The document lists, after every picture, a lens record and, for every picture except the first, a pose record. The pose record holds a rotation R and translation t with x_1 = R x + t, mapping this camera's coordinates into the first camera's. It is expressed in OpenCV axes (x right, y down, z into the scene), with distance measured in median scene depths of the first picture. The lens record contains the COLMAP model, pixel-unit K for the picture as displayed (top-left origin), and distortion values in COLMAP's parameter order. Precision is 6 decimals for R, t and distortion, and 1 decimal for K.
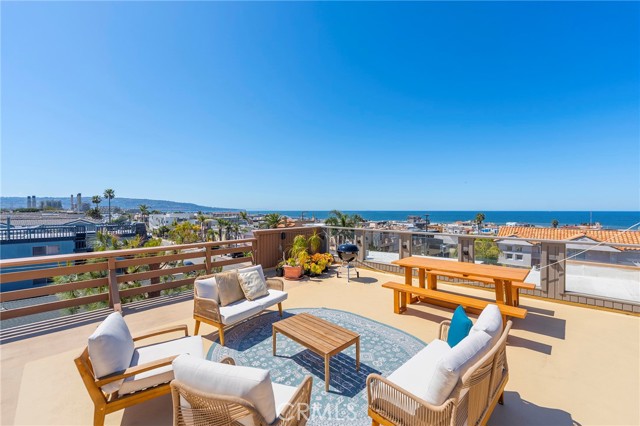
lens RADIAL K [[261.9, 0, 320.0], [0, 261.9, 213.0], [0, 0, 1]] dist [-0.002386, -0.000292]
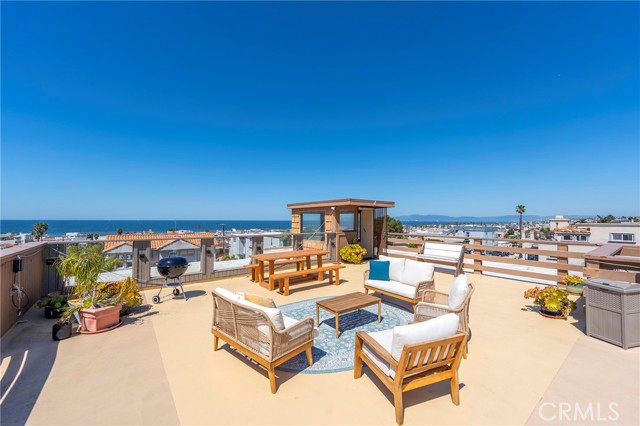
lens RADIAL K [[265.2, 0, 320.0], [0, 265.2, 213.0], [0, 0, 1]] dist [-0.000690, -0.000137]
pose [[0.127423, 0.026571, 0.991493, -0.166786], [0.008439, 0.999576, -0.027872, 0.002493], [-0.991813, 0.011918, 0.127144, 0.112165]]
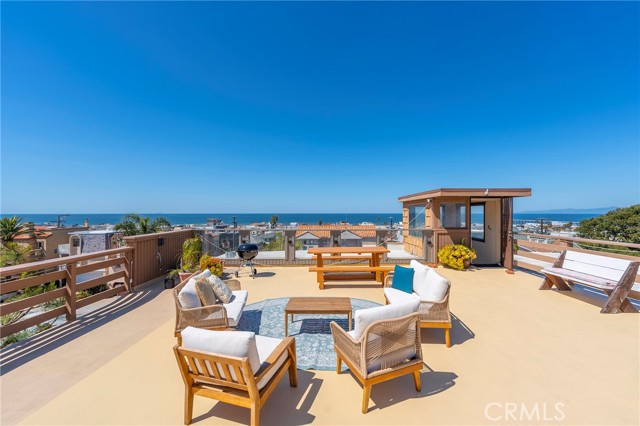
lens RADIAL K [[261.9, 0, 320.0], [0, 261.9, 213.0], [0, 0, 1]] dist [-0.002386, -0.000292]
pose [[0.725854, -0.001769, 0.687847, -0.104236], [0.009594, 0.999925, -0.007553, 0.001416], [-0.687782, 0.012081, 0.725817, 0.007352]]
